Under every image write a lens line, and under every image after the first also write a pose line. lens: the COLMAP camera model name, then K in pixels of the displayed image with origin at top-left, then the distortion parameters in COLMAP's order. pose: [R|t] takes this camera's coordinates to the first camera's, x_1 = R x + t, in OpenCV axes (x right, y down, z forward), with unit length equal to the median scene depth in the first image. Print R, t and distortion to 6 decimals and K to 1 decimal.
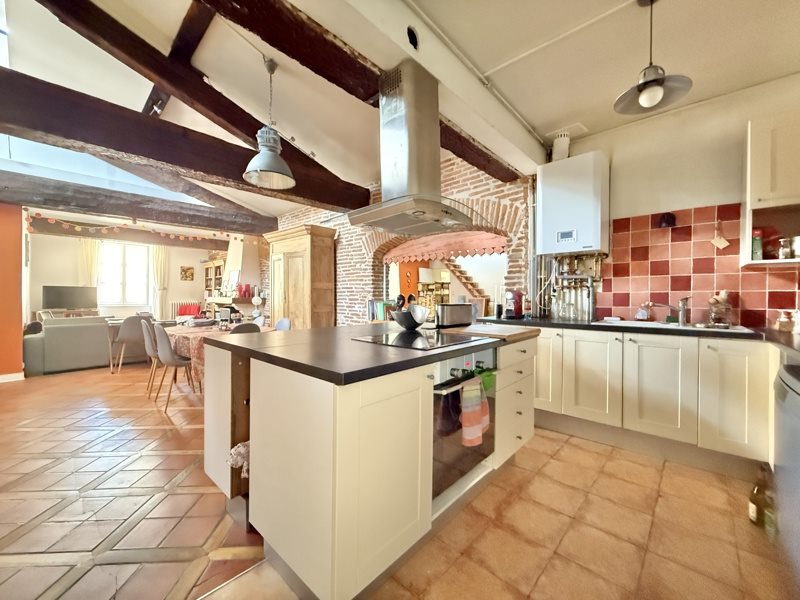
lens RADIAL K [[317.9, 0, 397.4], [0, 317.9, 299.4], [0, 0, 1]] dist [0.000661, -0.000104]
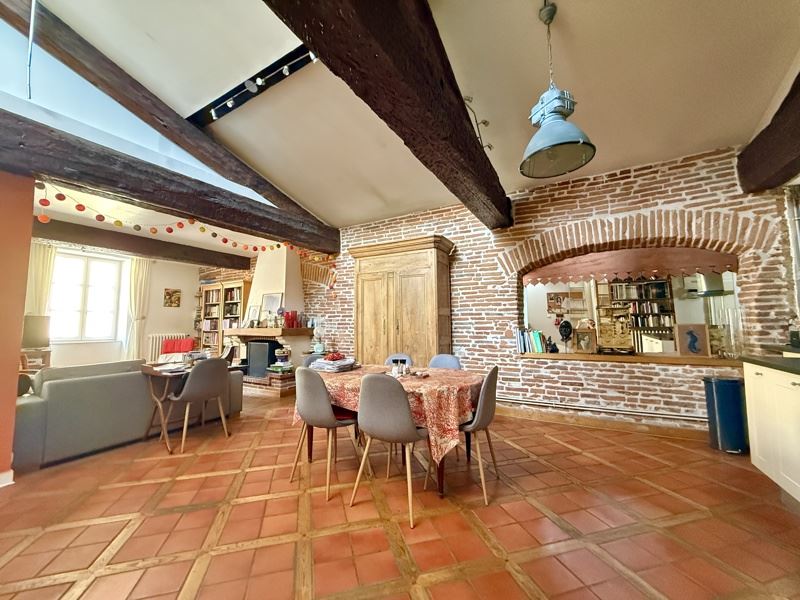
lens RADIAL K [[317.9, 0, 400.1], [0, 317.9, 298.8], [0, 0, 1]] dist [0.000661, -0.000104]
pose [[0.976968, 0.003930, 0.213348, -0.577432], [0.014828, 0.996163, -0.086248, -0.008100], [-0.212868, 0.087425, 0.973162, 0.266211]]
